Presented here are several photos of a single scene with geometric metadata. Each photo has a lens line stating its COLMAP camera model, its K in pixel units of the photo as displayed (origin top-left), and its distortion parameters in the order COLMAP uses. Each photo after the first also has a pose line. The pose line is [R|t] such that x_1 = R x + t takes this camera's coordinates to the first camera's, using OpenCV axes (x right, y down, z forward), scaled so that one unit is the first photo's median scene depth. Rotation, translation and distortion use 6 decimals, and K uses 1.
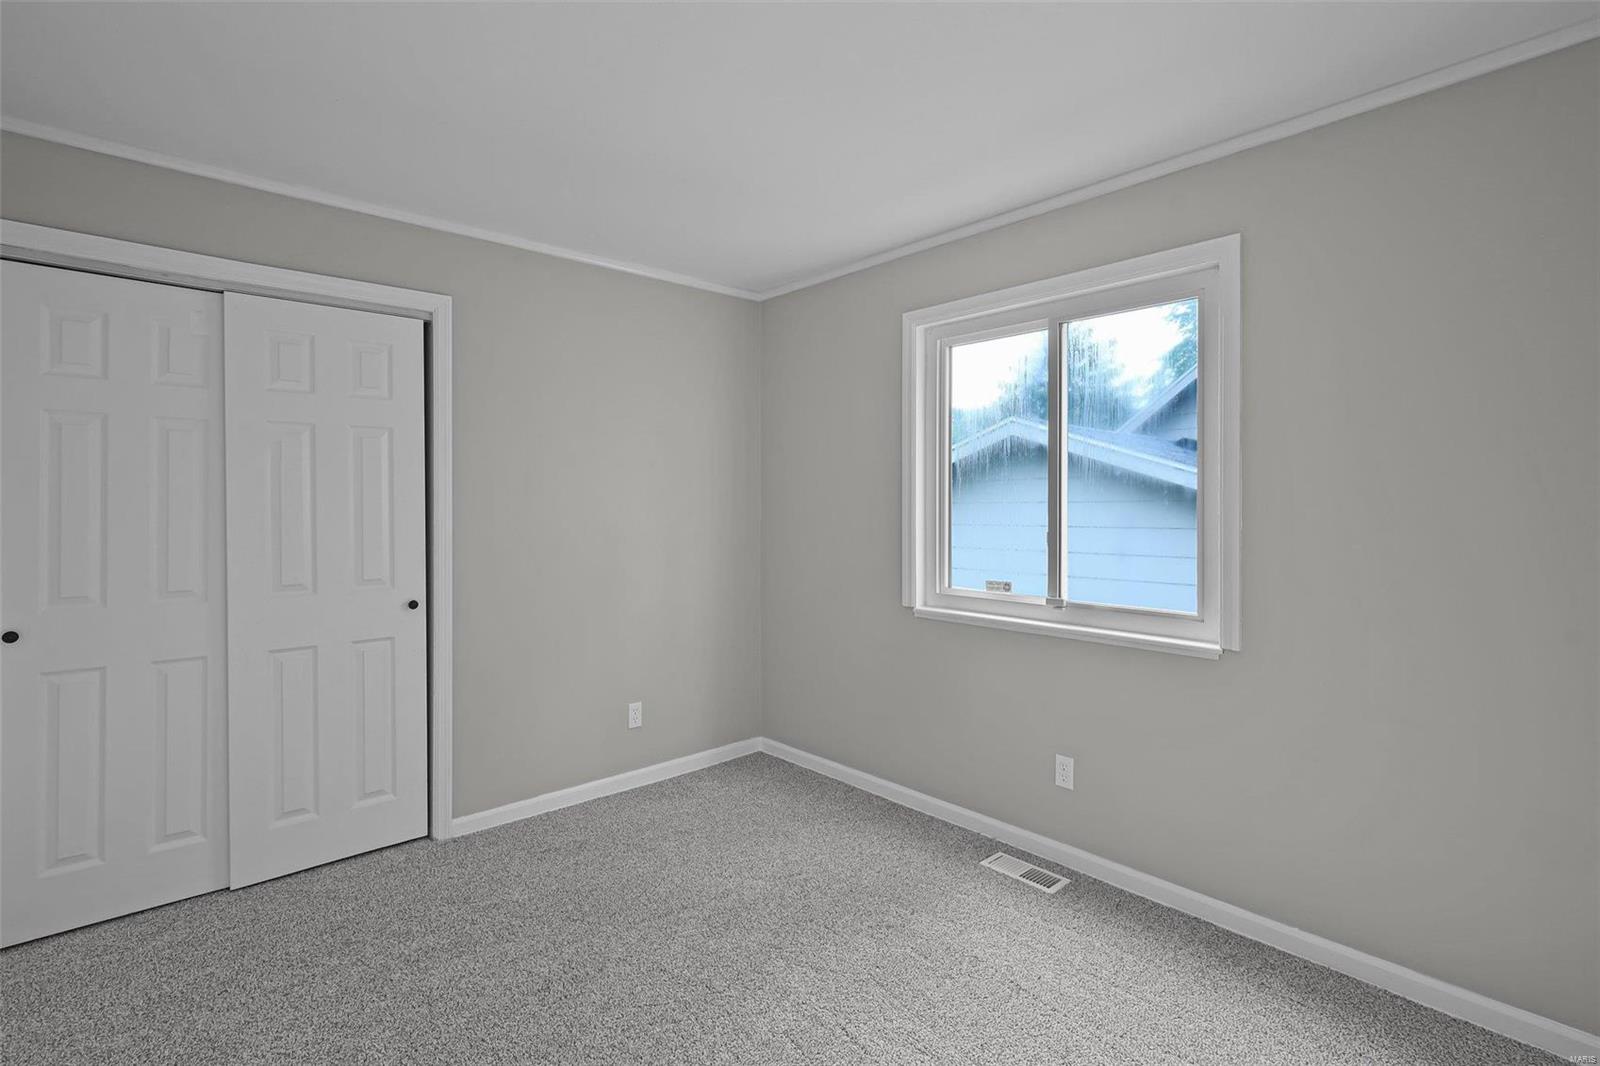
lens RADIAL K [[742.3, 0, 794.7], [0, 742.3, 518.7], [0, 0, 1]] dist [-0.002016, 0.001791]
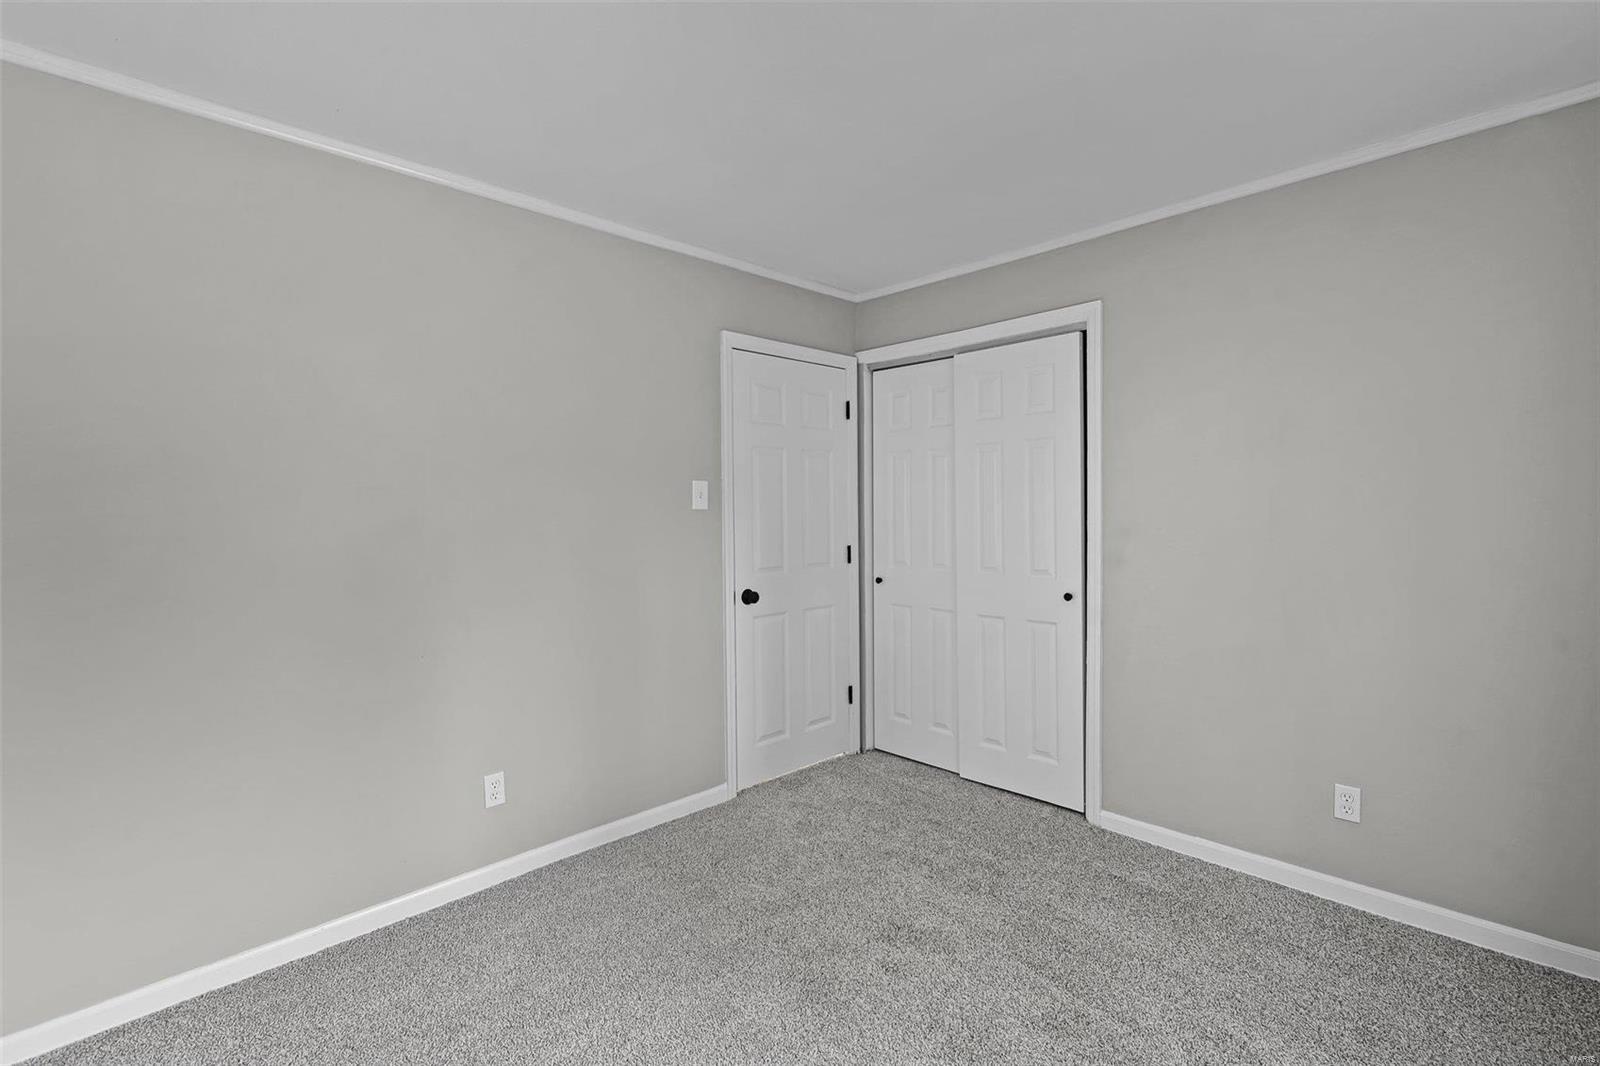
lens RADIAL K [[742.3, 0, 800.6], [0, 742.3, 532.4], [0, 0, 1]] dist [-0.002016, 0.001791]
pose [[0.038297, 0.038644, -0.998519, 0.584681], [-0.001548, 0.999253, 0.038613, -0.021017], [0.999265, 0.000067, 0.038328, 0.588285]]
